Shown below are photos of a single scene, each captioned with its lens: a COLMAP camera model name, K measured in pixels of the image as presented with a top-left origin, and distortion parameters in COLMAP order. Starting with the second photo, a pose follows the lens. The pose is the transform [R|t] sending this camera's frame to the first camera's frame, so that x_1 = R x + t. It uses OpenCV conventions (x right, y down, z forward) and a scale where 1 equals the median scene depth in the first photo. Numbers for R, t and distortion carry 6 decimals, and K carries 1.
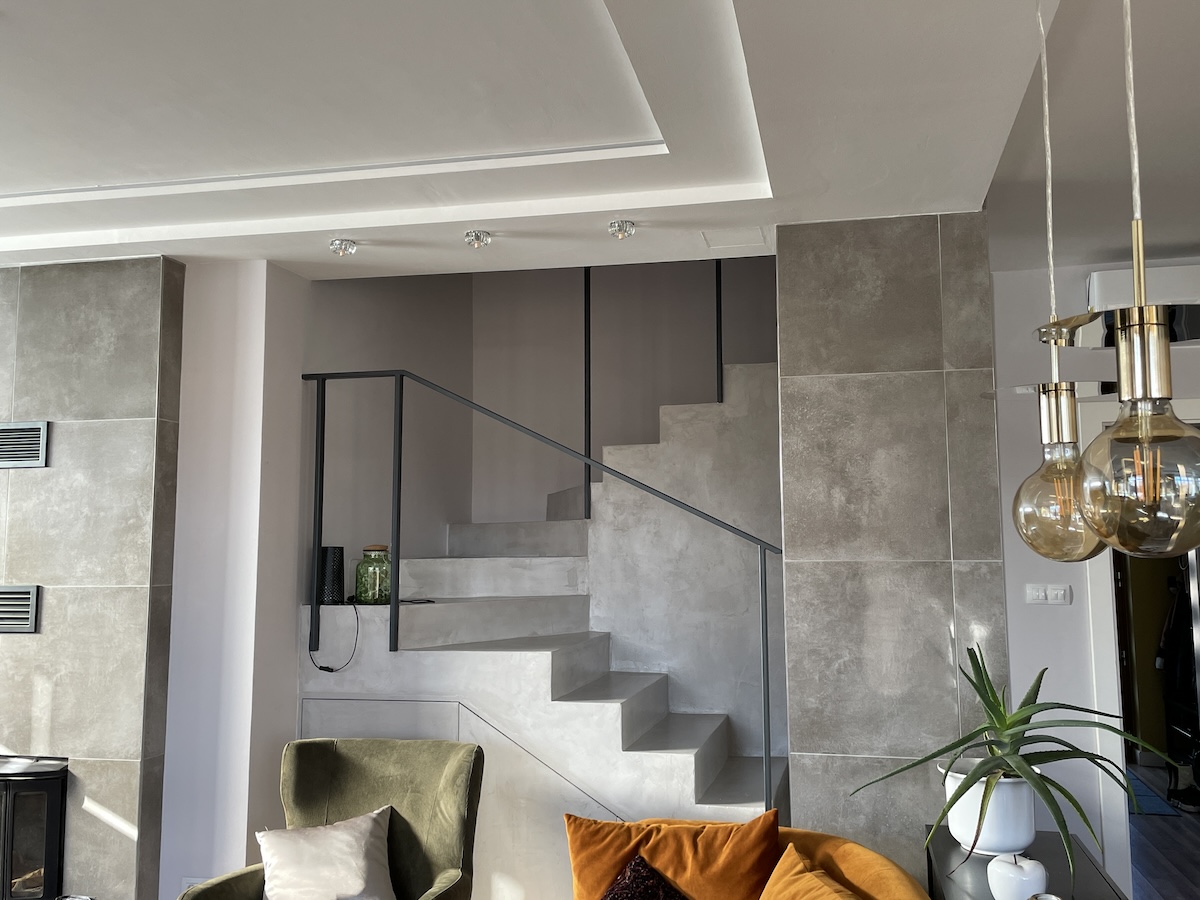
lens RADIAL K [[1048.7, 0, 609.7], [0, 1048.7, 436.1], [0, 0, 1]] dist [0.104288, -0.131787]
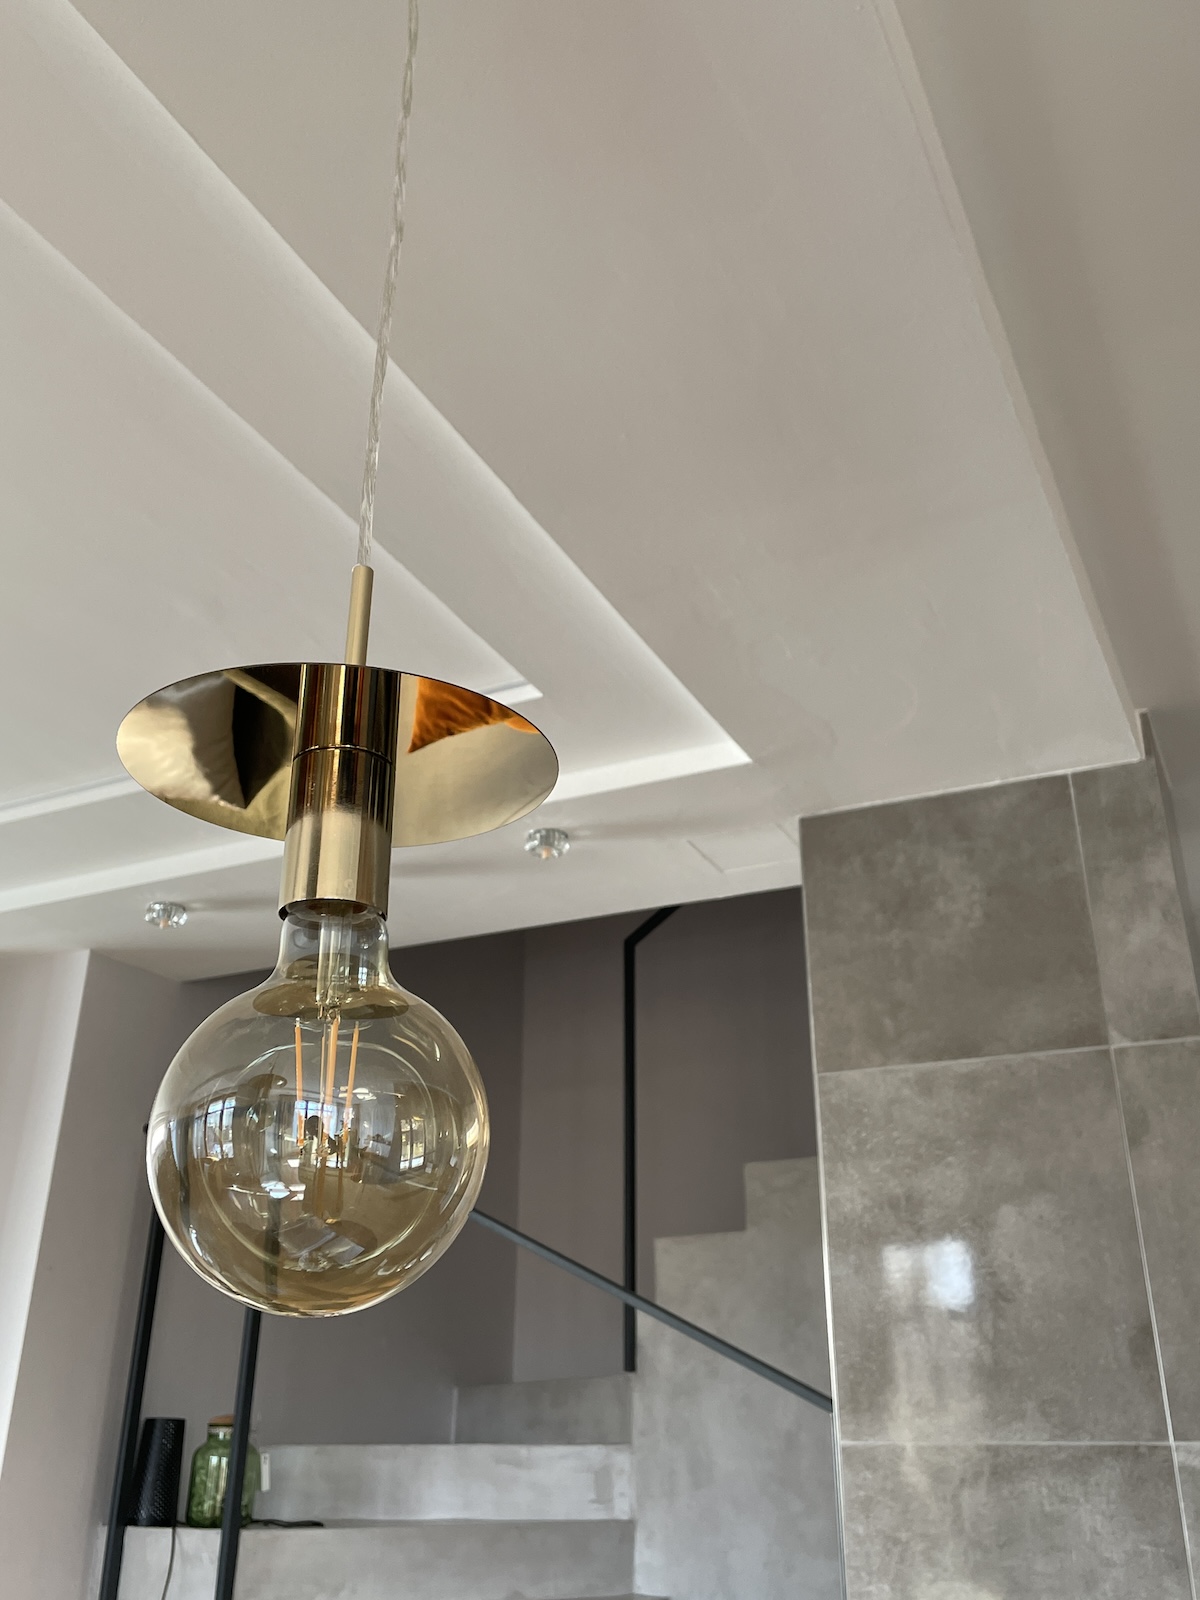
lens RADIAL K [[1407.1, 0, 610.4], [0, 1407.1, 788.8], [0, 0, 1]] dist [0.091371, -0.122789]
pose [[0.972433, -0.089932, -0.215140, 0.213838], [0.015340, 0.945309, -0.325815, 0.039535], [0.232675, 0.313534, 0.920630, 0.224304]]
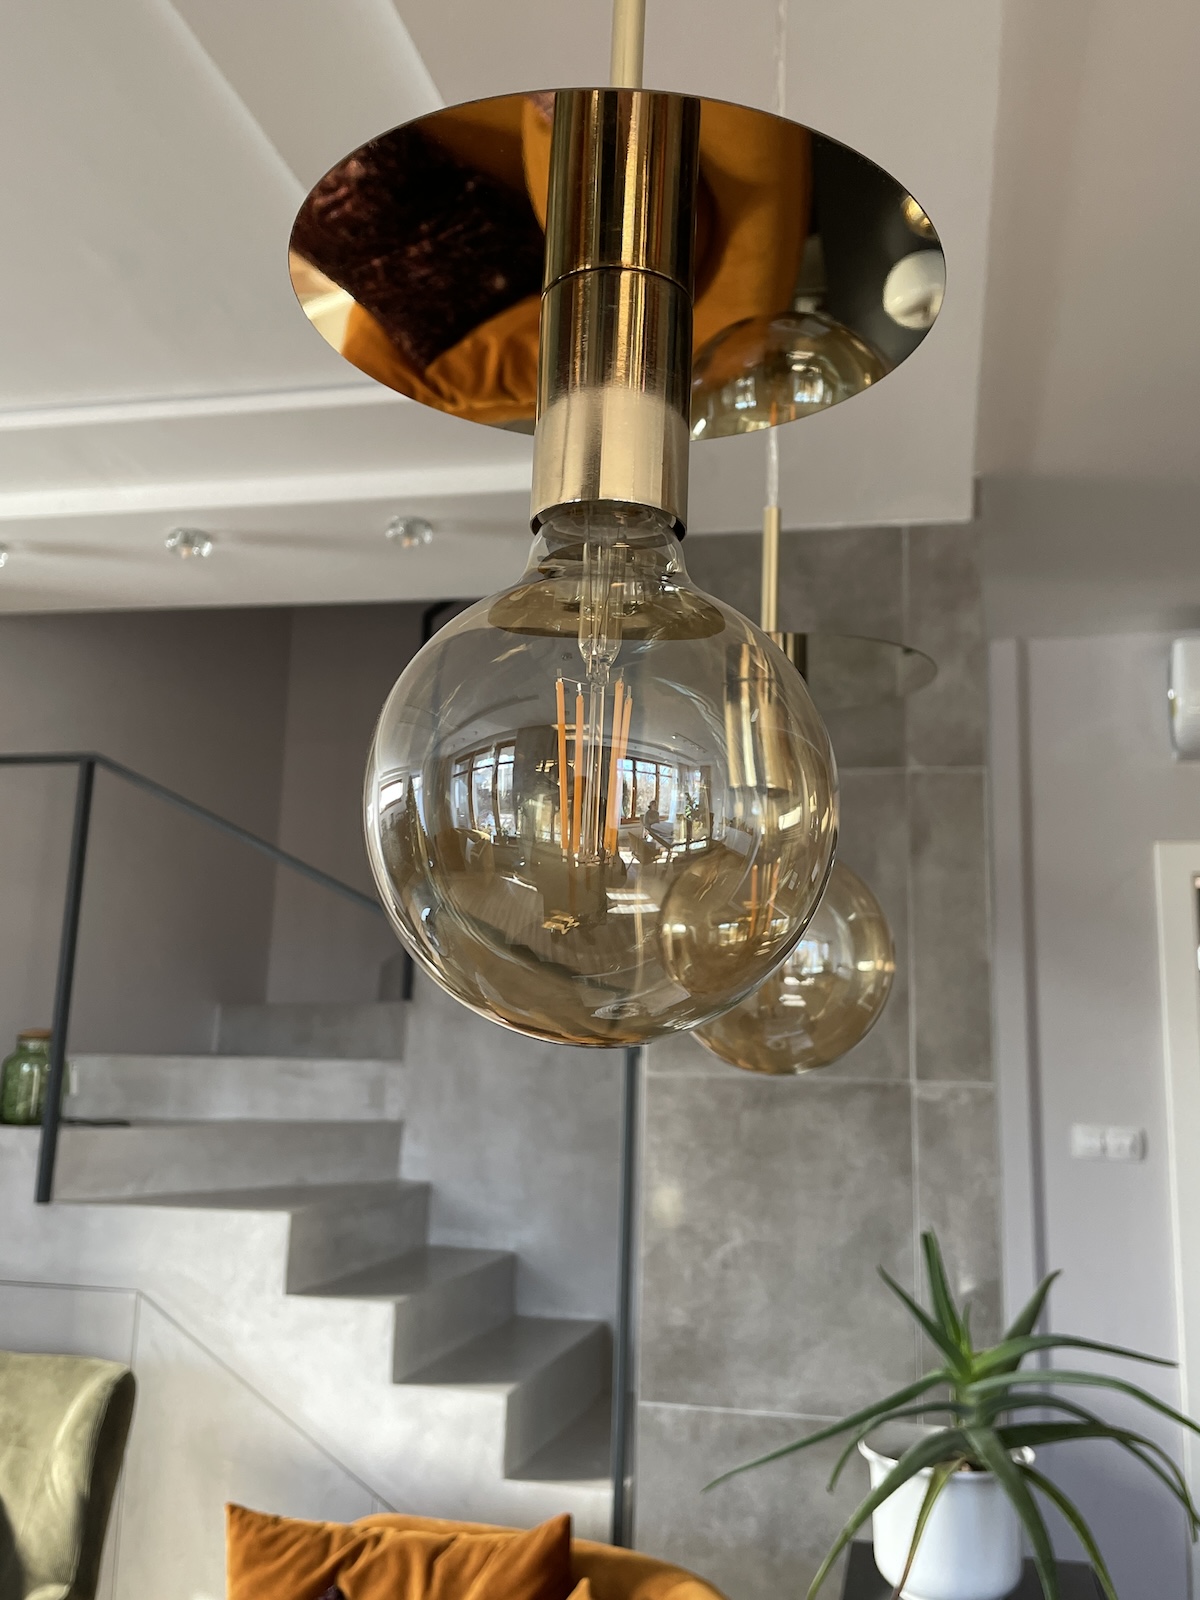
lens RADIAL K [[1419.0, 0, 598.2], [0, 1419.0, 784.5], [0, 0, 1]] dist [0.086963, -0.119332]
pose [[0.999427, 0.032510, -0.009427, 0.128924], [-0.033176, 0.996069, -0.082135, 0.018862], [0.006720, 0.082400, 0.996577, 0.152835]]
